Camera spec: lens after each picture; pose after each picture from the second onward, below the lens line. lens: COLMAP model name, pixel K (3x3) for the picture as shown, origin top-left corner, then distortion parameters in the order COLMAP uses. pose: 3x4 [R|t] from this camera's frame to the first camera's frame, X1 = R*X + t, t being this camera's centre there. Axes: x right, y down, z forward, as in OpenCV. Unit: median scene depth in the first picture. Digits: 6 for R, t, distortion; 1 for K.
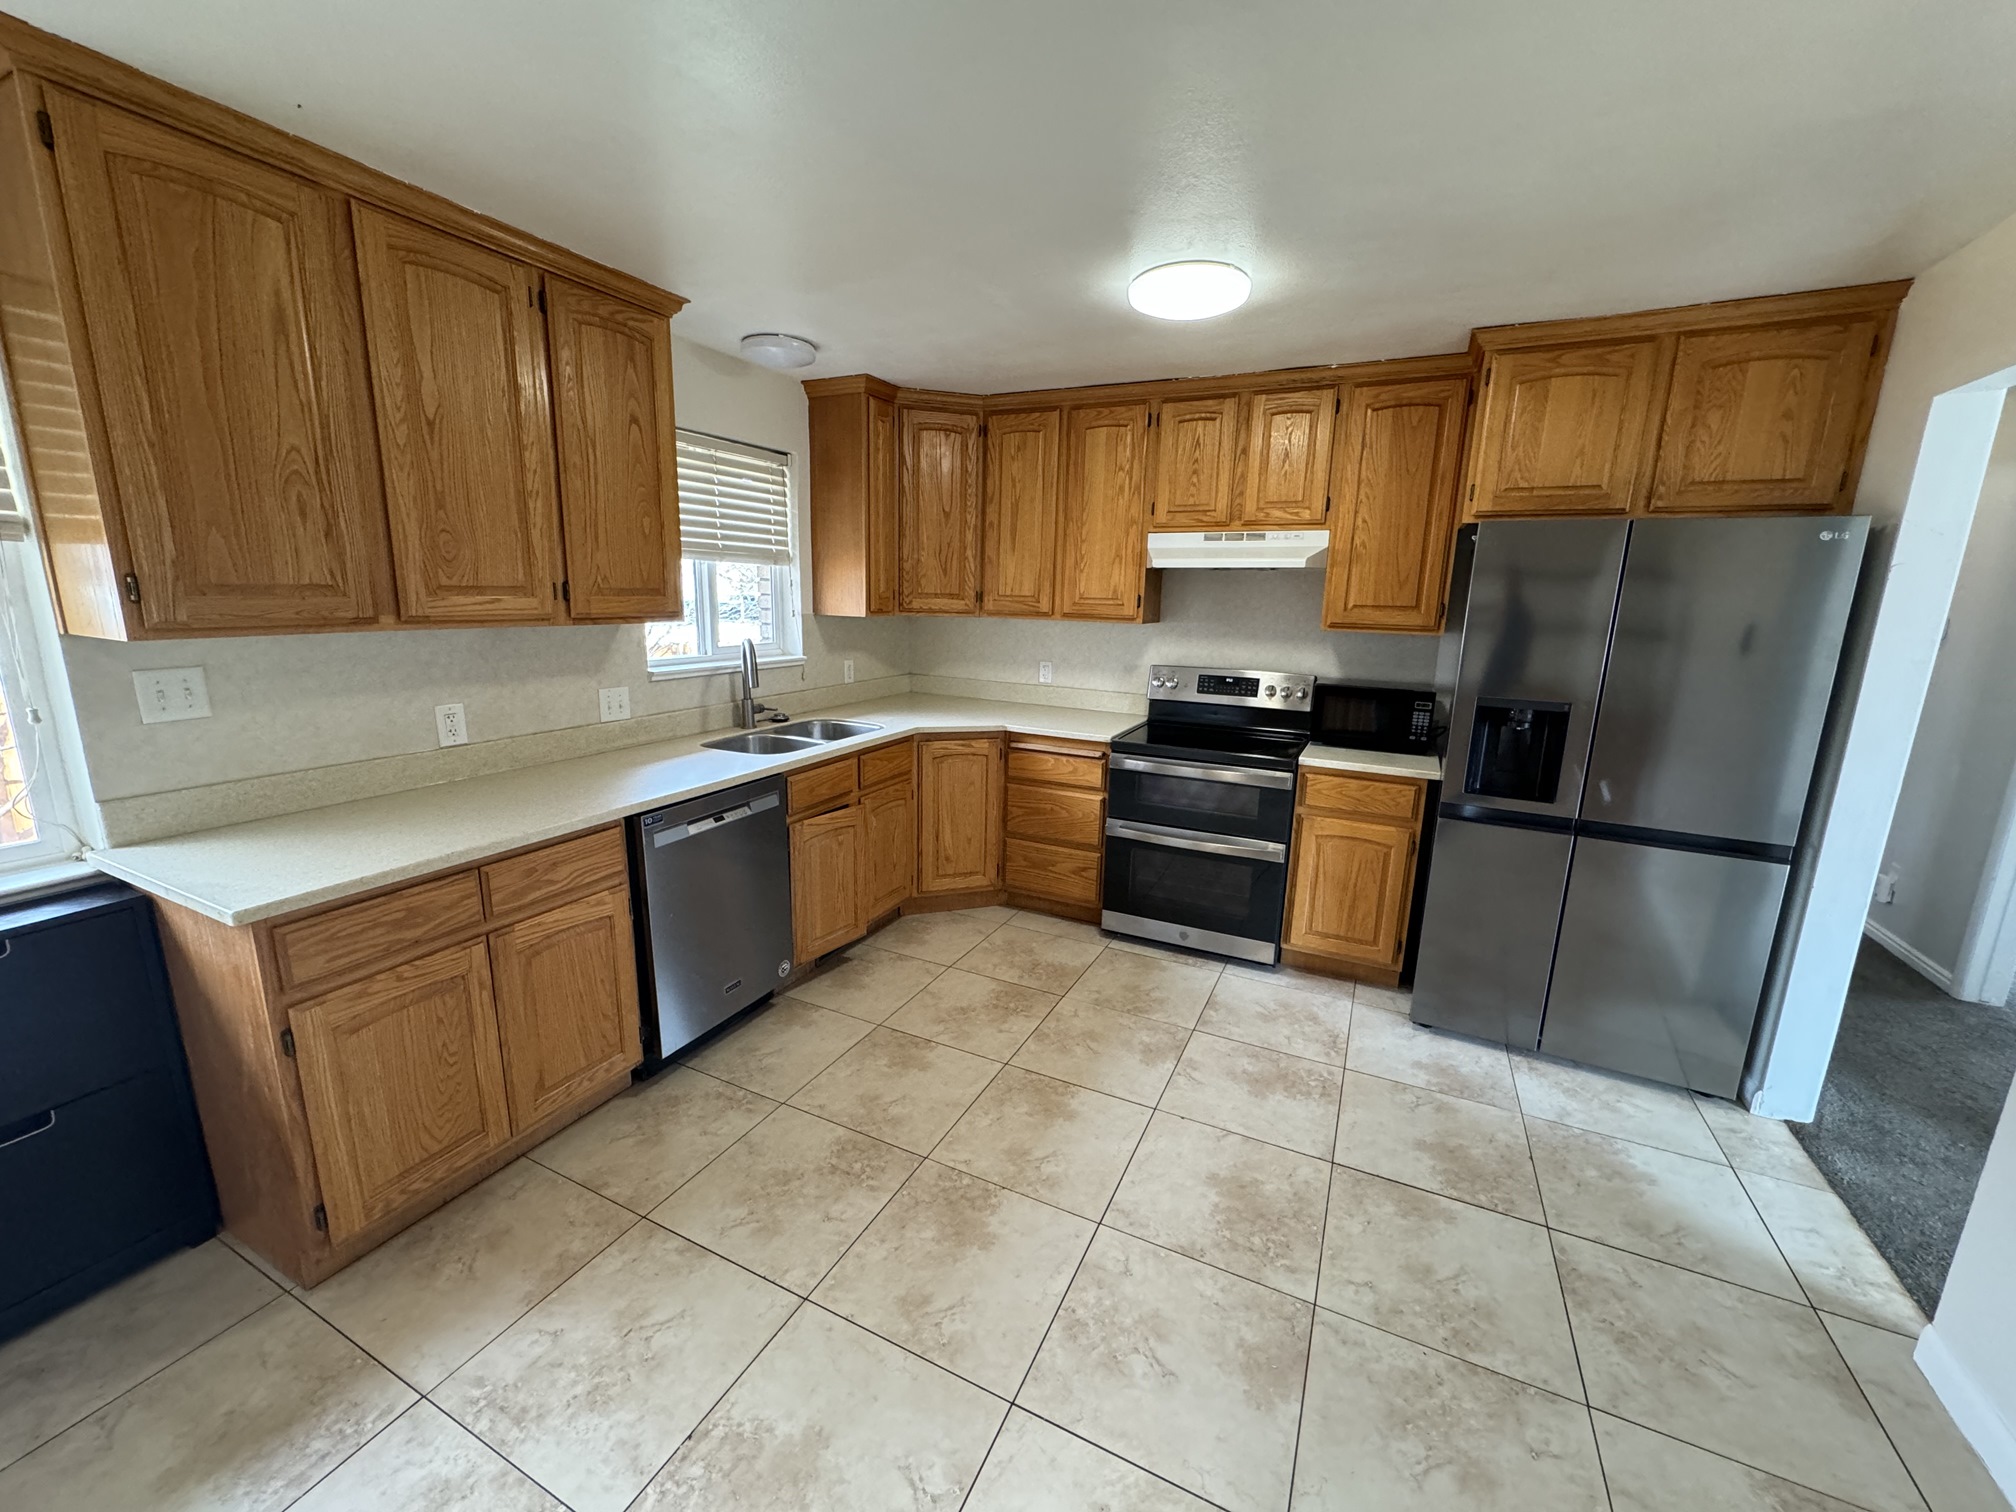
lens RADIAL K [[799.5, 0, 1003.9], [0, 799.5, 756.0], [0, 0, 1]] dist [-0.001525, -0.000235]
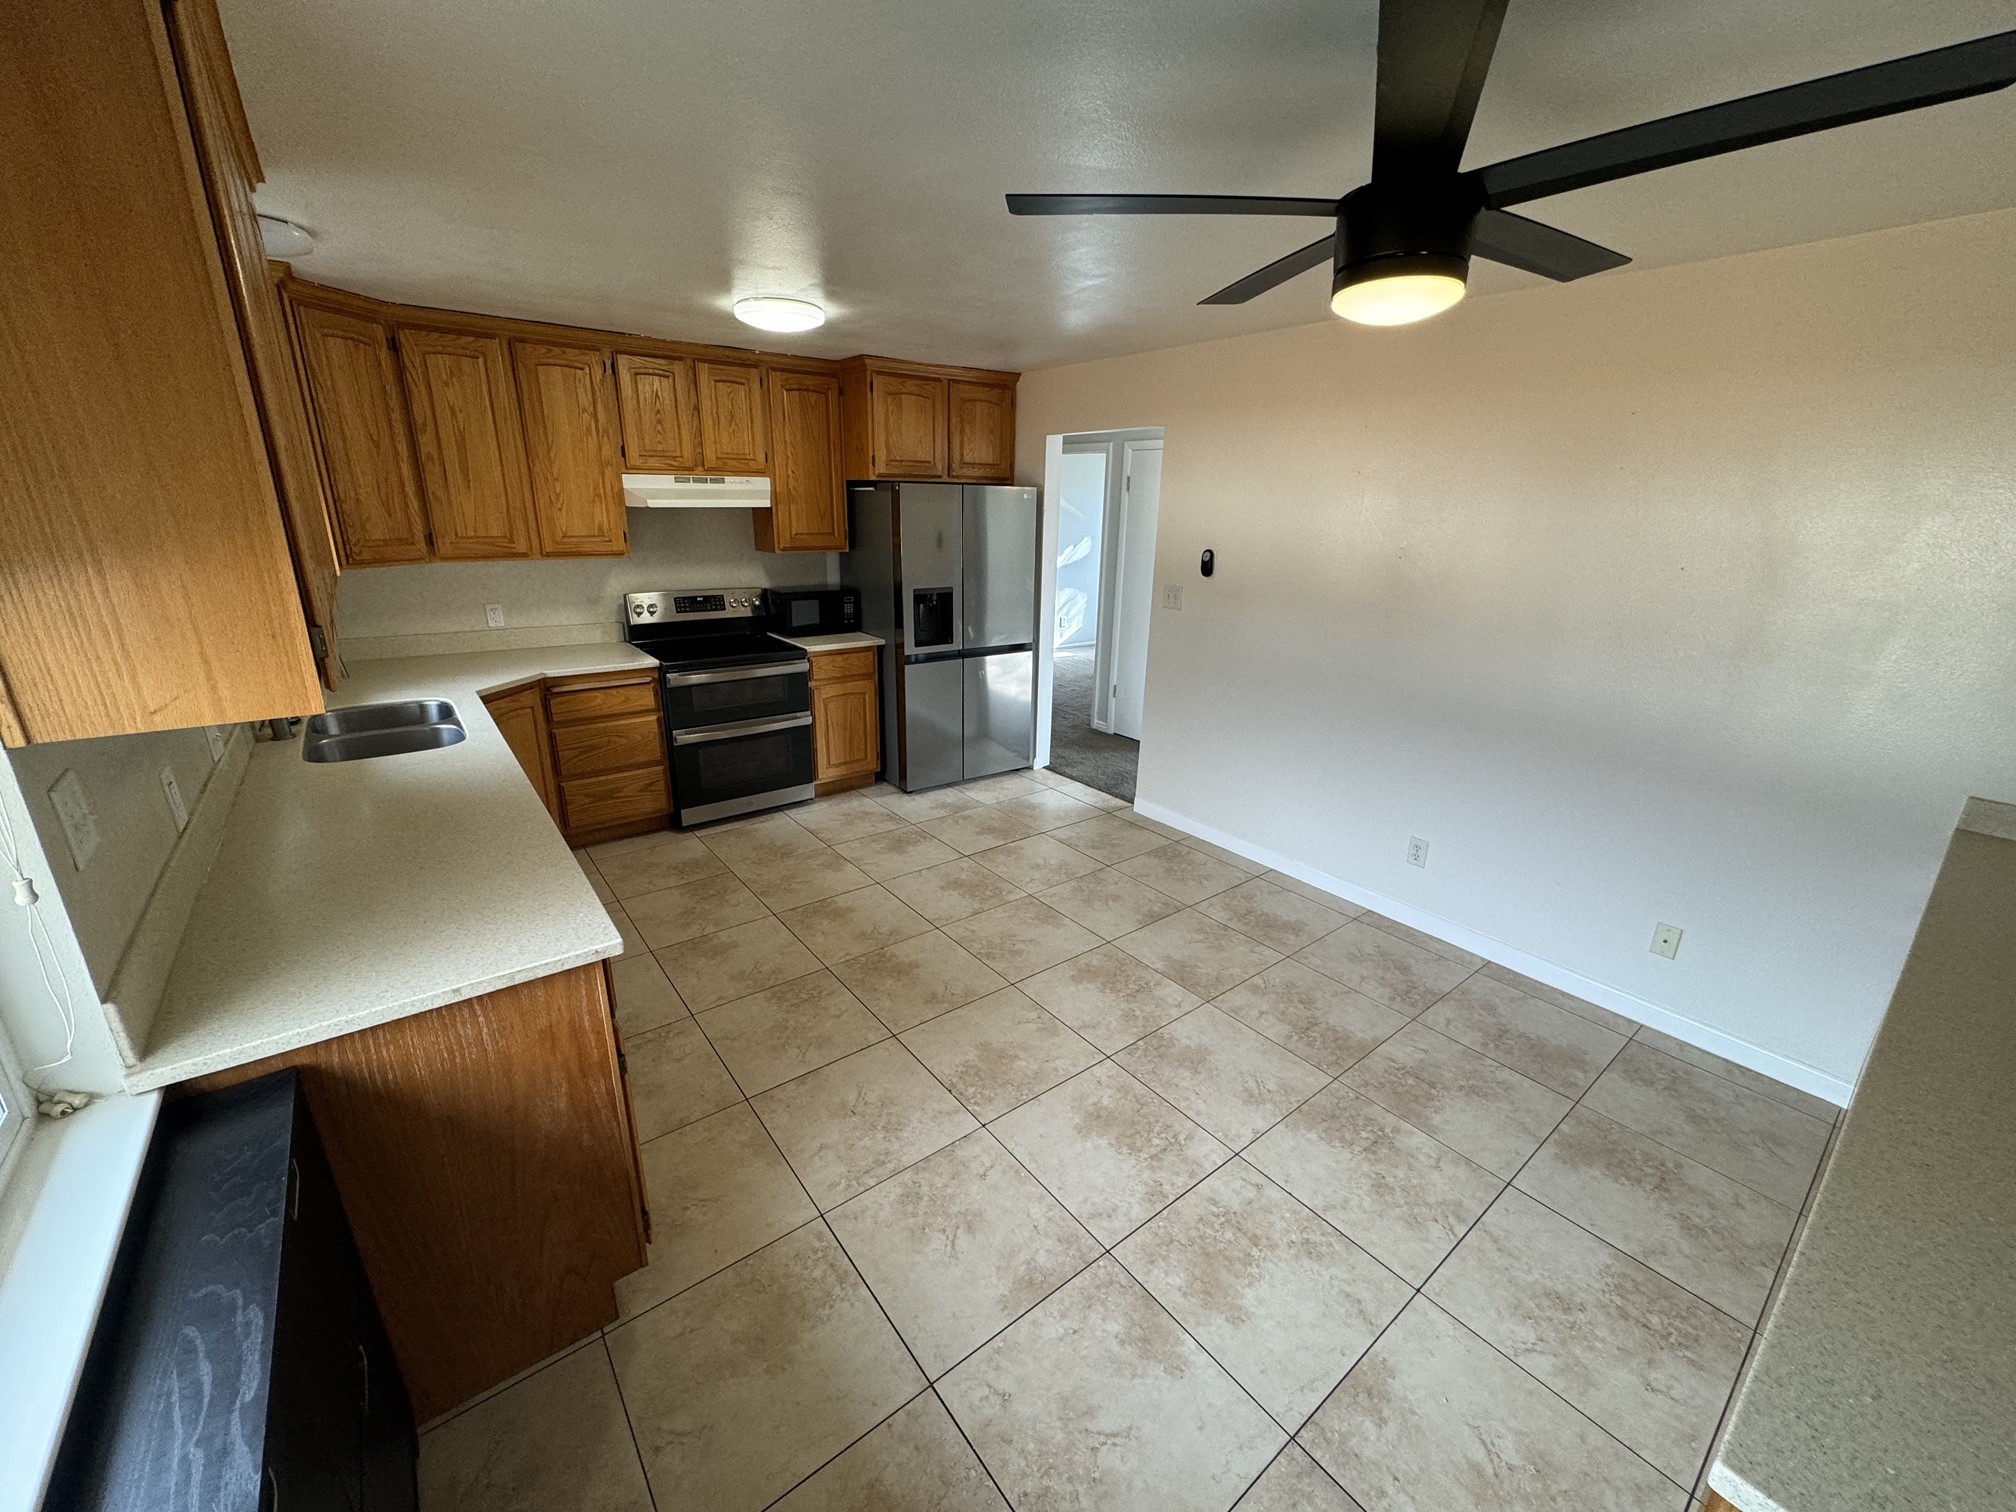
lens RADIAL K [[799.5, 0, 1003.9], [0, 799.5, 756.0], [0, 0, 1]] dist [-0.001525, -0.000235]
pose [[0.441263, -0.289027, 0.849559, -0.690602], [0.175674, 0.956217, 0.234067, -0.079296], [-0.880014, 0.045960, 0.472718, 0.038622]]
